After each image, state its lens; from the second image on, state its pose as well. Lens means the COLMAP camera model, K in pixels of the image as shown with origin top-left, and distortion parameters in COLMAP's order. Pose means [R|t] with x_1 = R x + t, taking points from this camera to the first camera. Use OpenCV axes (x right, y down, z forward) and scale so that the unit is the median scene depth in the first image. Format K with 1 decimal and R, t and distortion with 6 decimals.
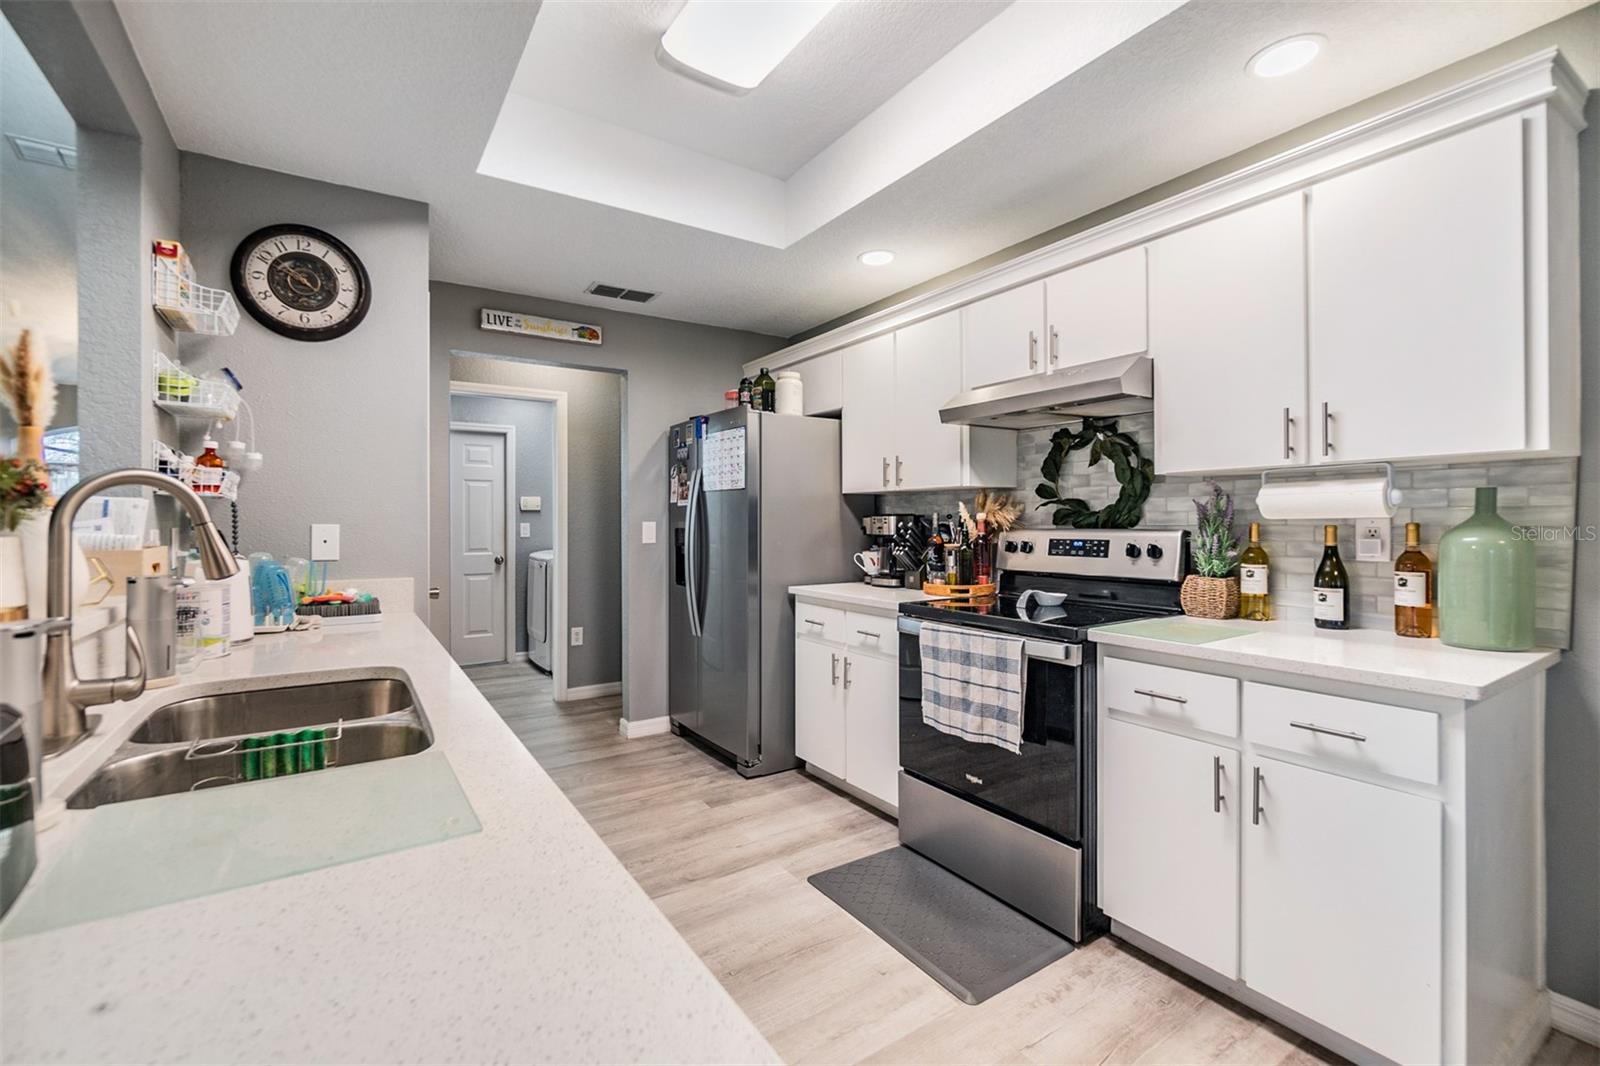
lens RADIAL K [[708.6, 0, 795.5], [0, 708.6, 510.1], [0, 0, 1]] dist [-0.001523, 0.000061]
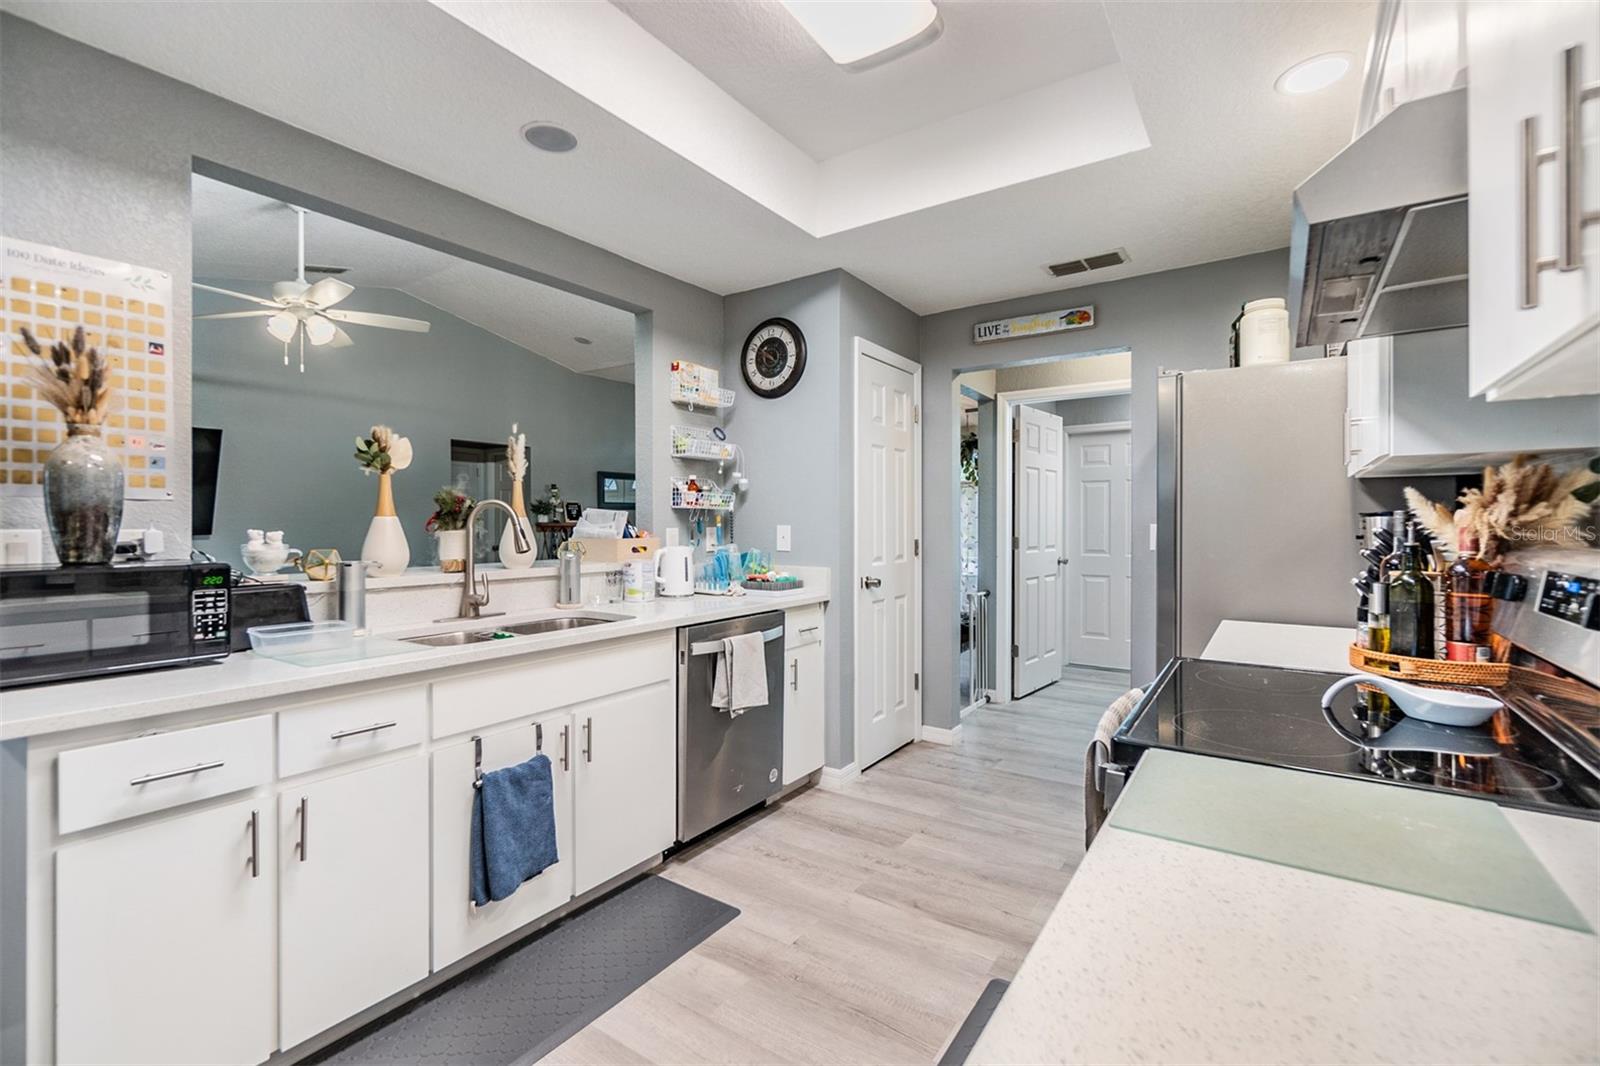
lens RADIAL K [[712.2, 0, 795.6], [0, 712.2, 519.9], [0, 0, 1]] dist [-0.000634, -0.000005]
pose [[0.359597, 0.001119, -0.933107, 0.575044], [0.014049, 0.999879, 0.006614, -0.000250], [0.933002, -0.015487, 0.359538, 0.438050]]
